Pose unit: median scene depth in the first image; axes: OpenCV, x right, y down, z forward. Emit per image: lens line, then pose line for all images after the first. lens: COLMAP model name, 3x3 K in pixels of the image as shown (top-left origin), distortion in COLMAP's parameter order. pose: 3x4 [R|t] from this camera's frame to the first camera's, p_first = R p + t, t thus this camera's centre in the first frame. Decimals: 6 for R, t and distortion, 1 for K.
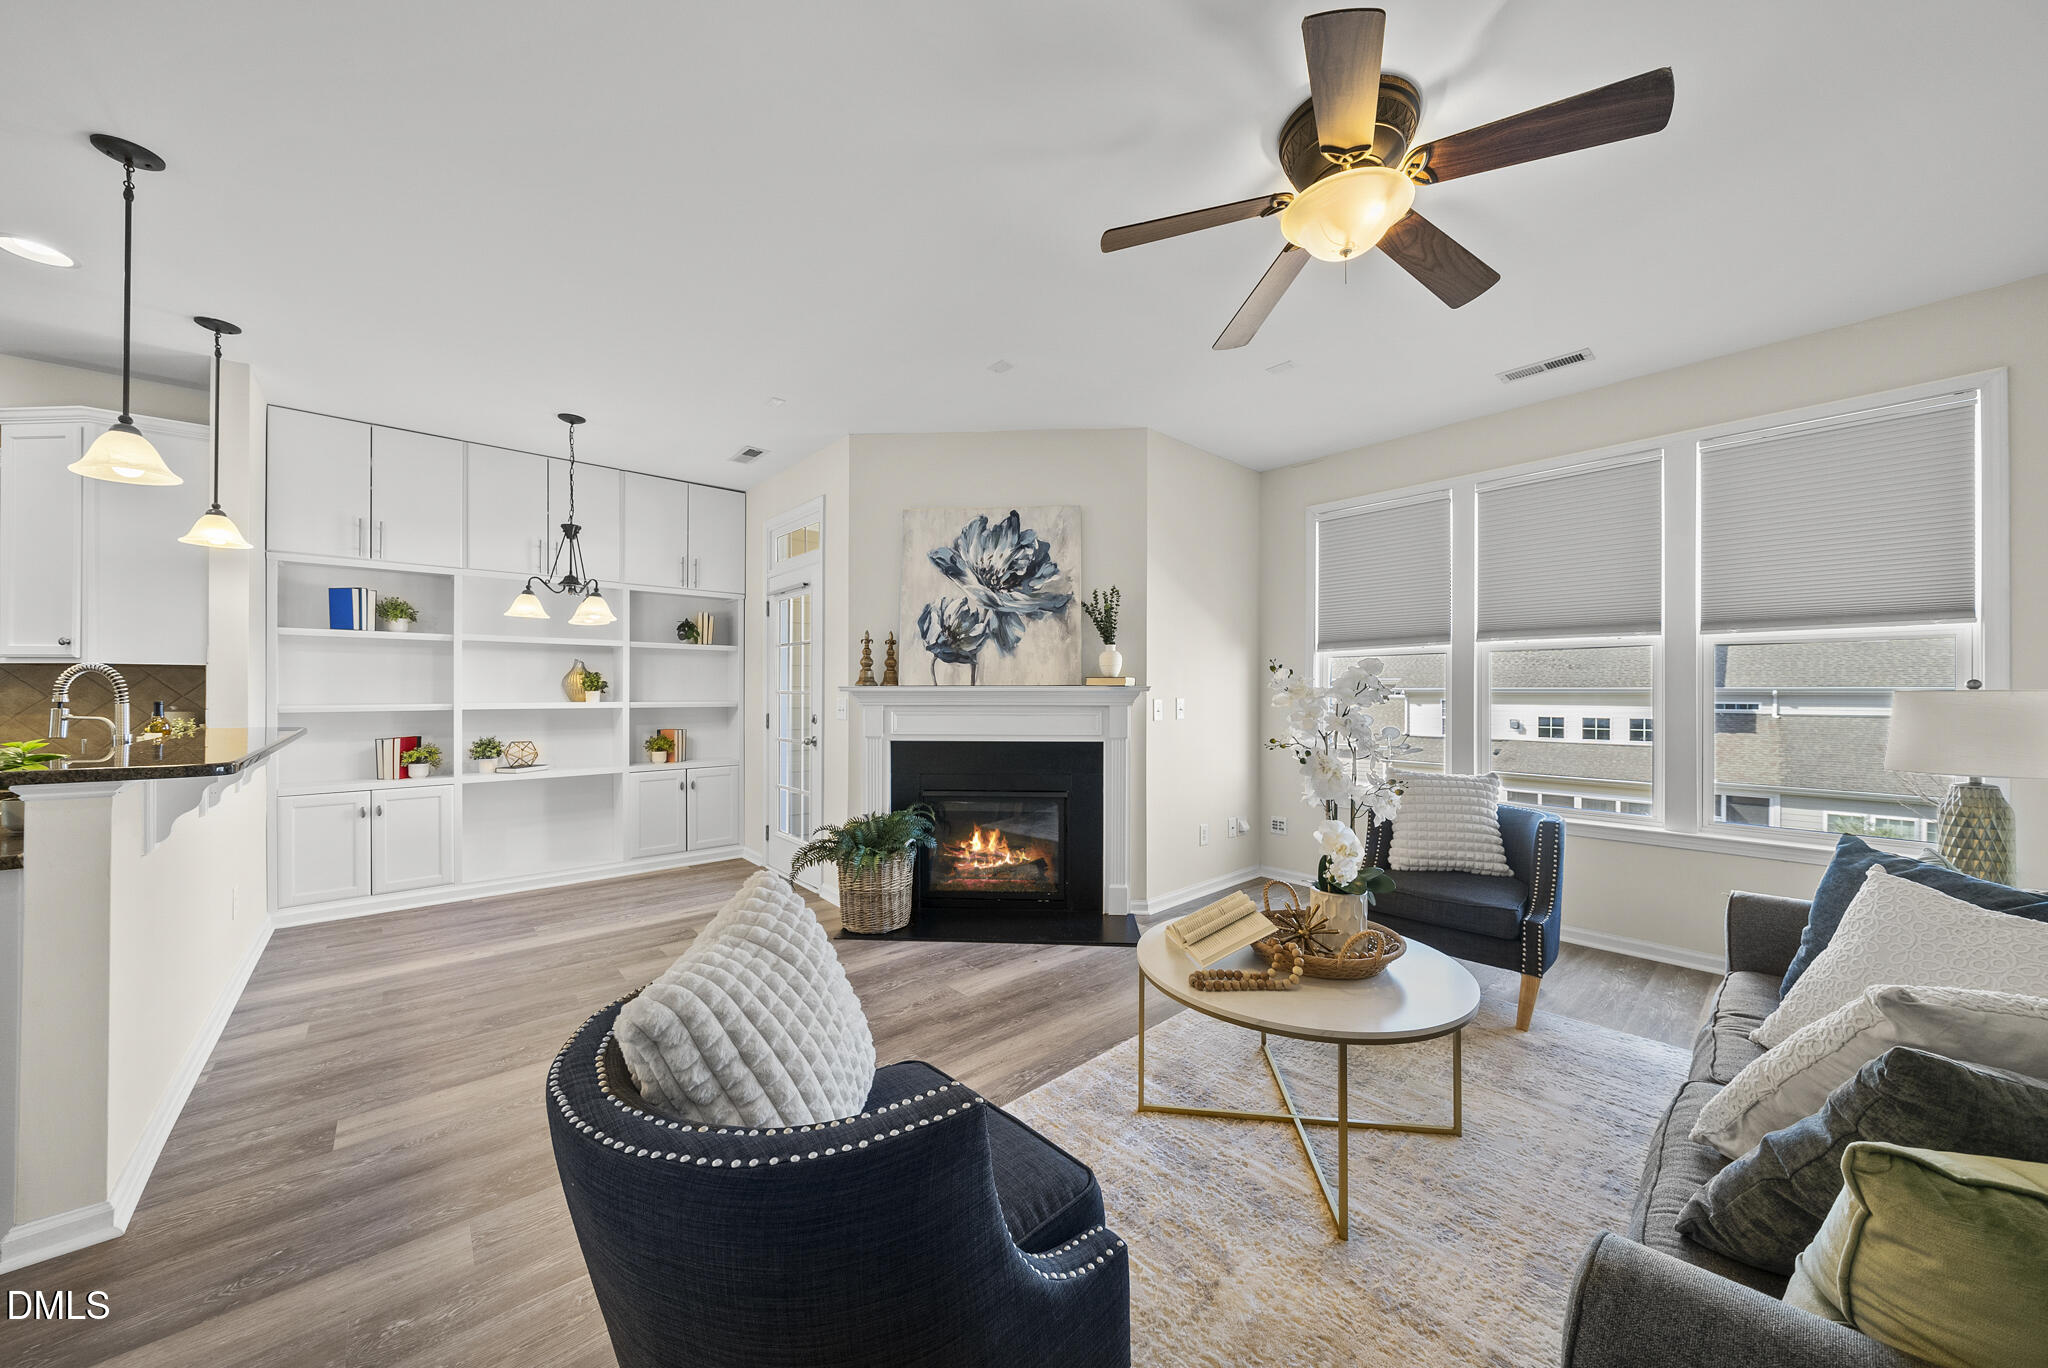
lens RADIAL K [[701.4, 0, 1002.0], [0, 701.4, 685.1], [0, 0, 1]] dist [0.000288, 0.000089]
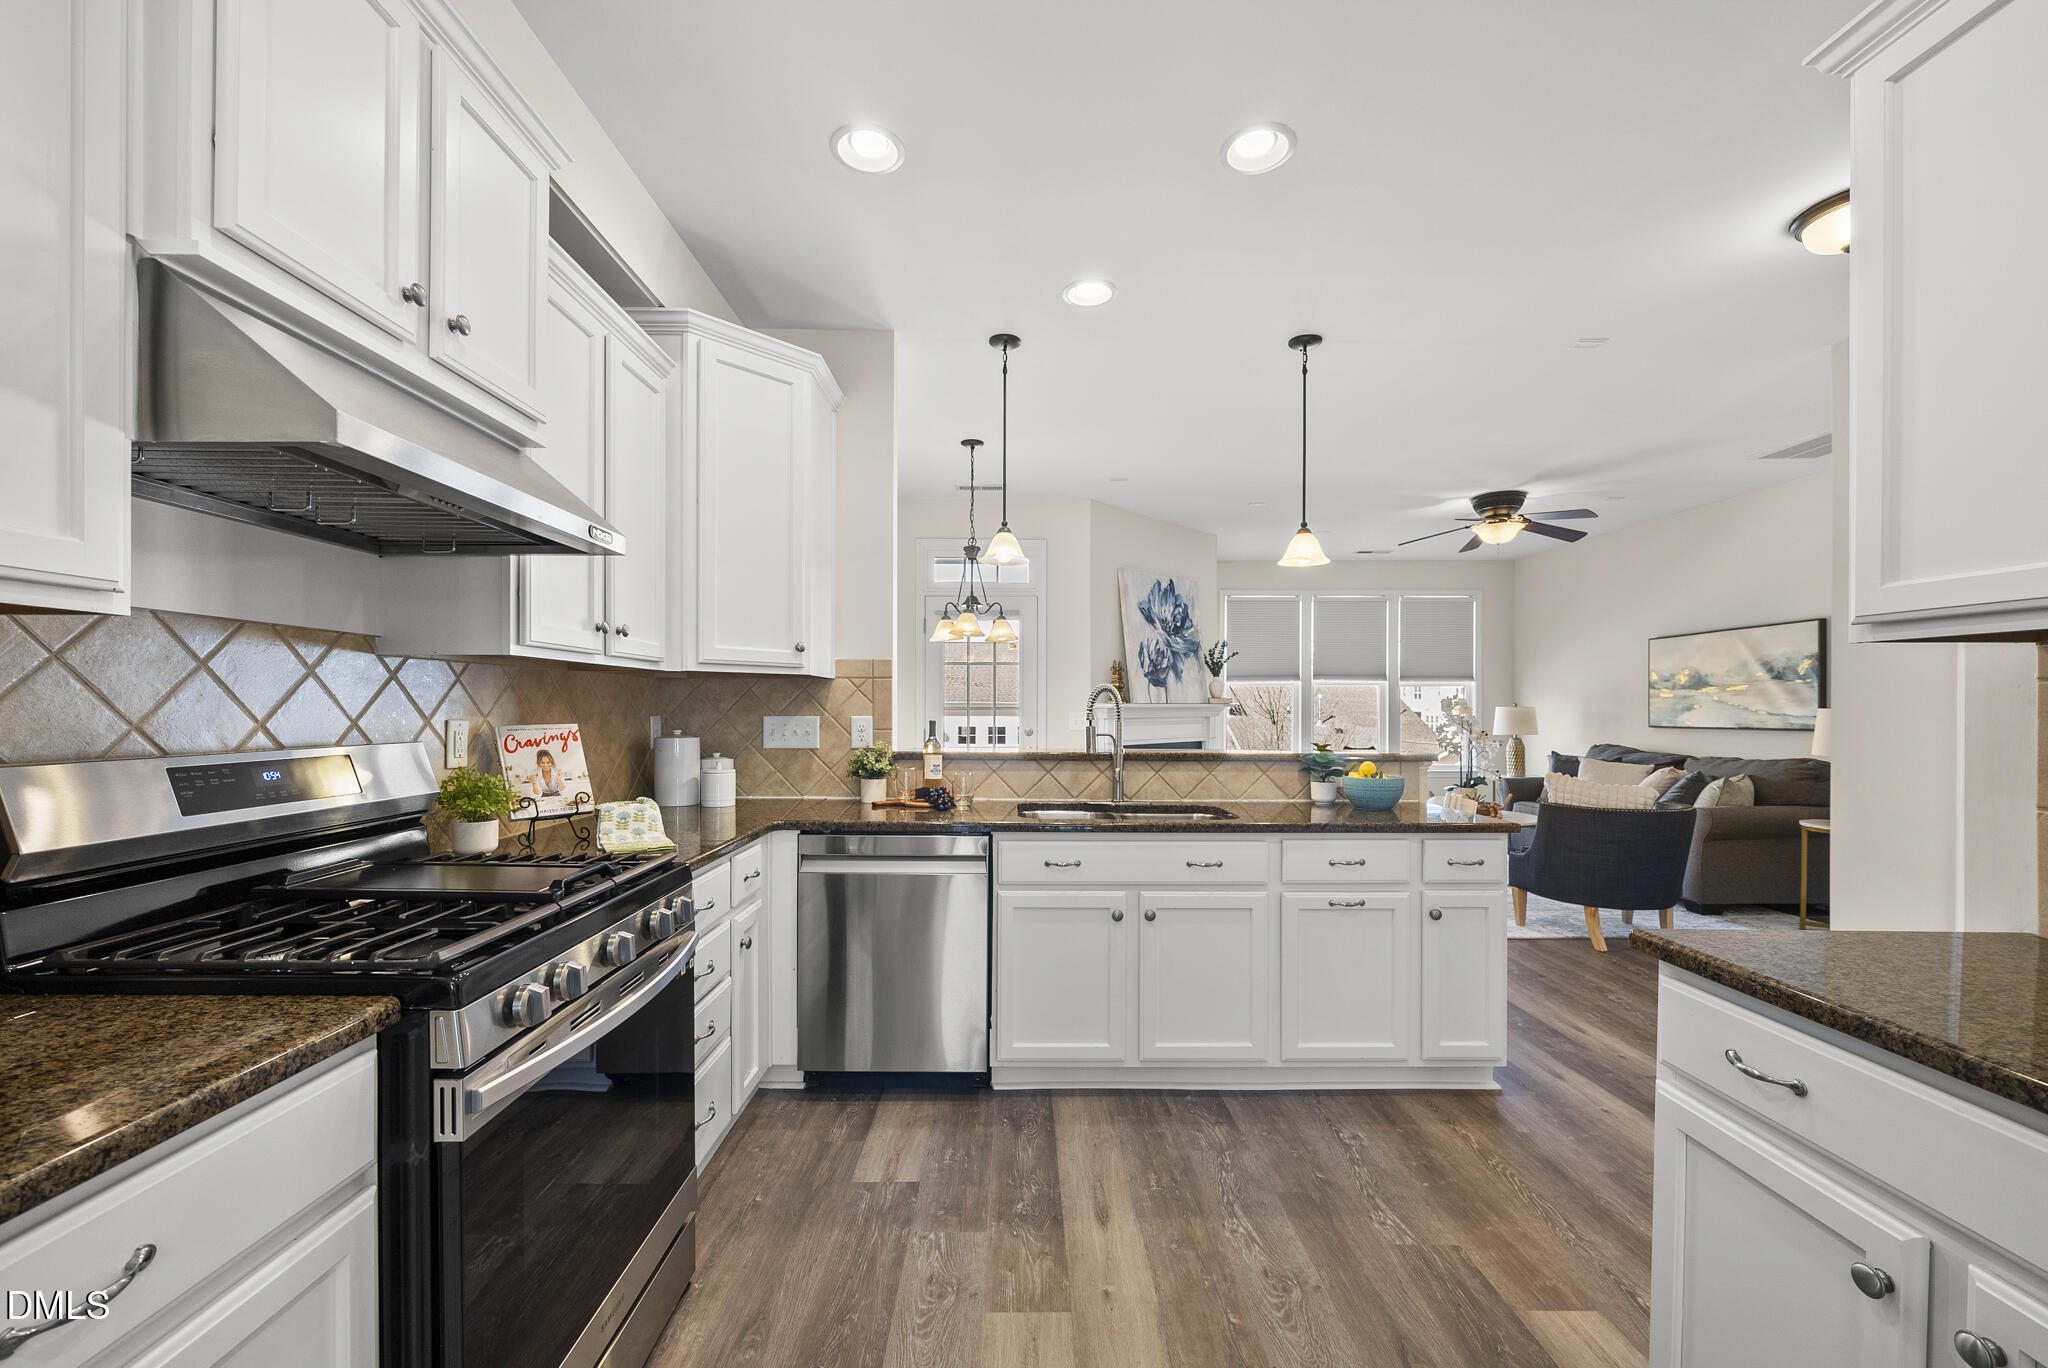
lens RADIAL K [[820.3, 0, 1012.9], [0, 820.3, 705.1], [0, 0, 1]] dist [-0.001151, -0.000070]
pose [[0.662102, 0.000789, 0.749413, -1.455668], [-0.008602, 0.999942, 0.006547, -0.002996], [-0.749364, -0.010782, 0.662070, 0.142612]]
